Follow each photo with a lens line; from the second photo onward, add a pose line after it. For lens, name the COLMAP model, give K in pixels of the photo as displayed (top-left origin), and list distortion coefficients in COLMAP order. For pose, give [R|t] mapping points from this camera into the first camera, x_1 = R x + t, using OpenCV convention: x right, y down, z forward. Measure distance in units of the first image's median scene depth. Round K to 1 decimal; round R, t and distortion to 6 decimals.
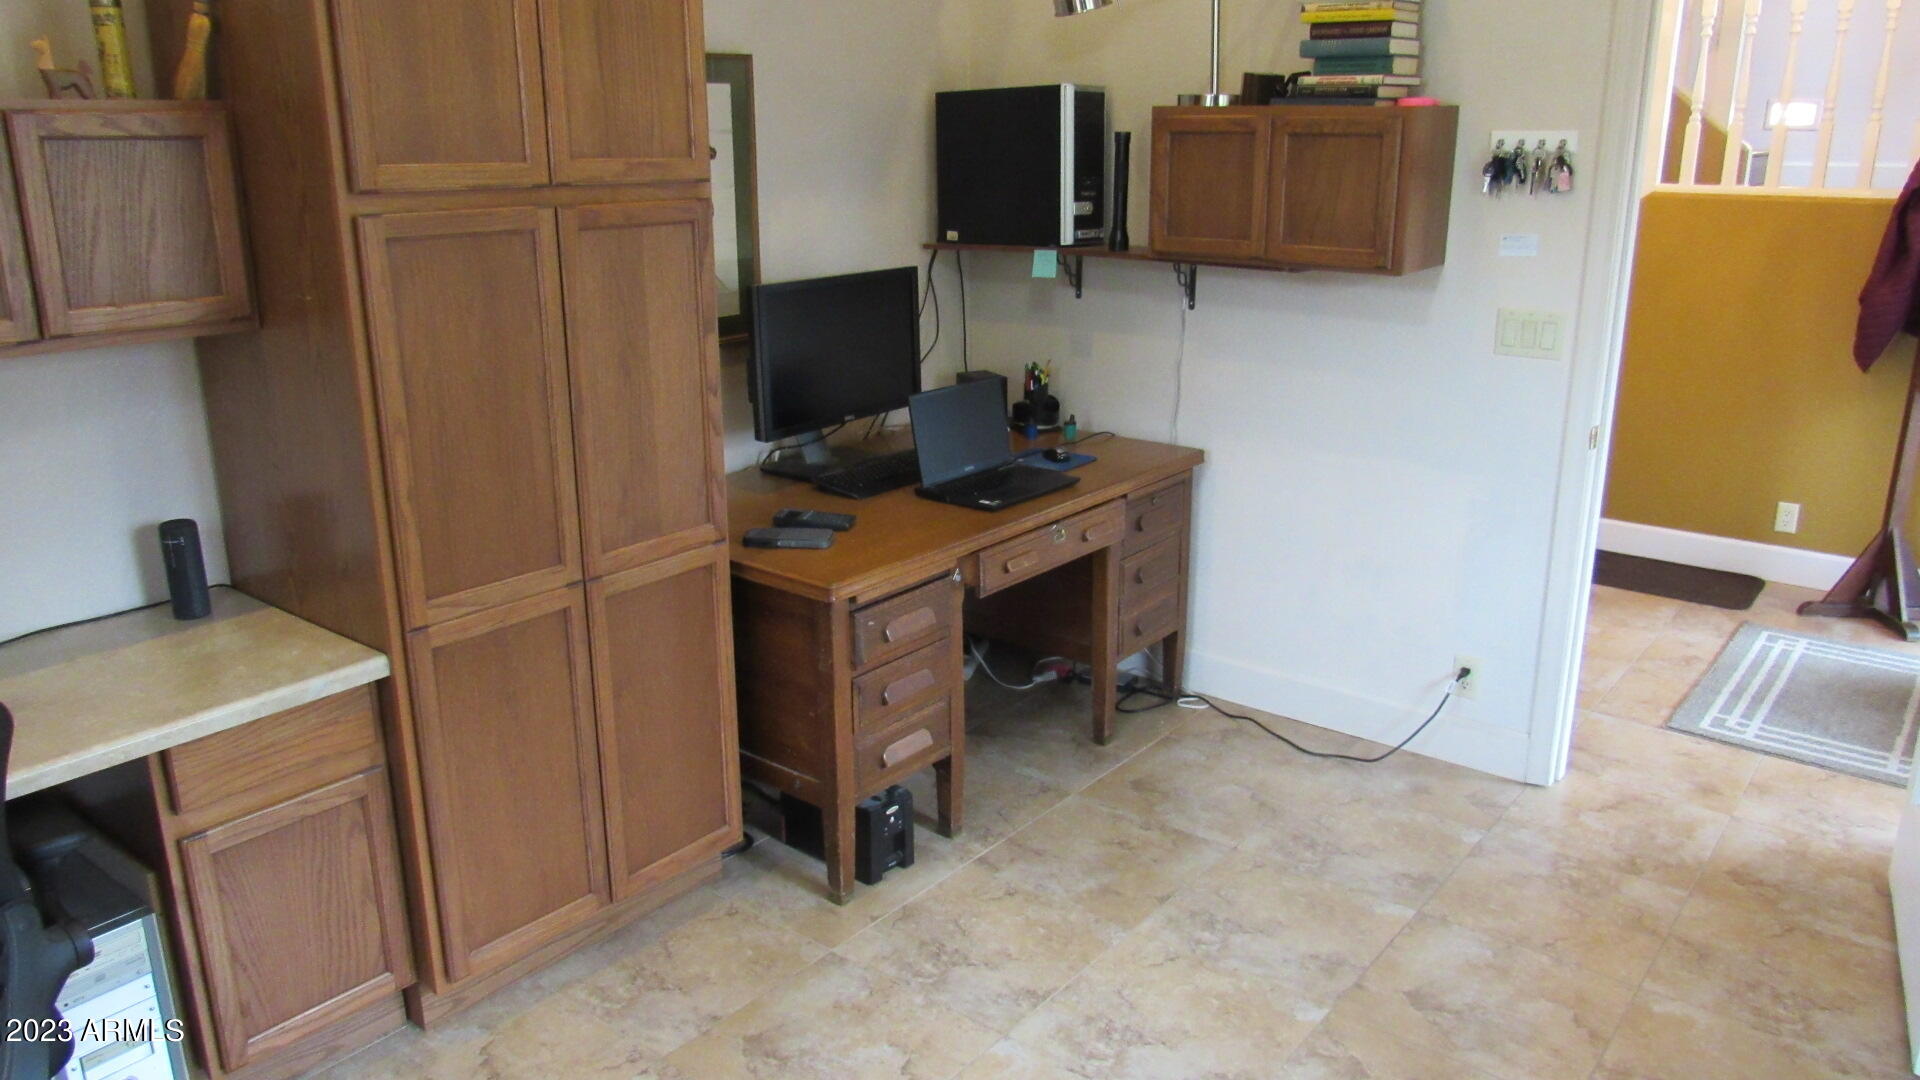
lens RADIAL K [[1380.2, 0, 957.6], [0, 1380.2, 537.2], [0, 0, 1]] dist [-0.024993, -0.014371]
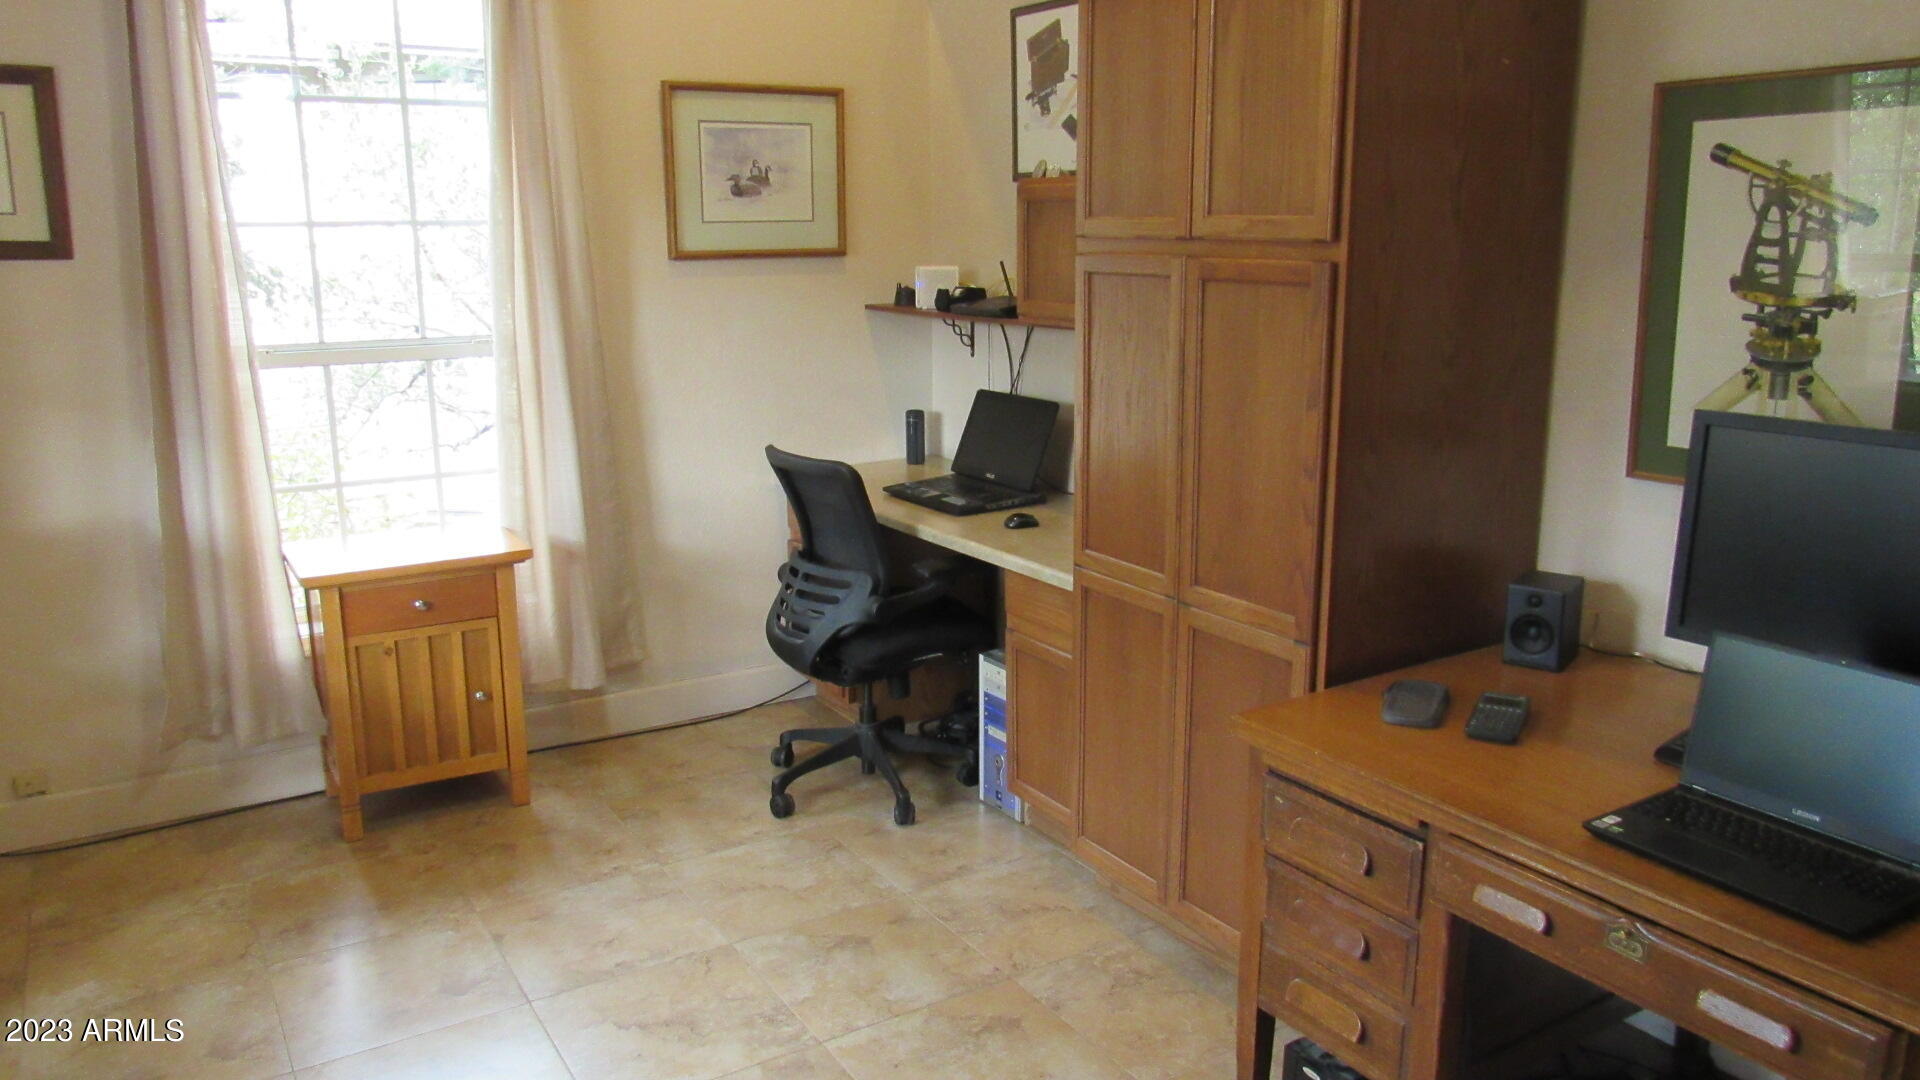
lens RADIAL K [[1380.2, 0, 956.5], [0, 1380.2, 532.8], [0, 0, 1]] dist [-0.024993, -0.014371]
pose [[-0.329165, 0.211751, -0.920224, 0.793486], [-0.262256, 0.915691, 0.304517, -0.308798], [0.907123, 0.341571, -0.245881, 1.117302]]
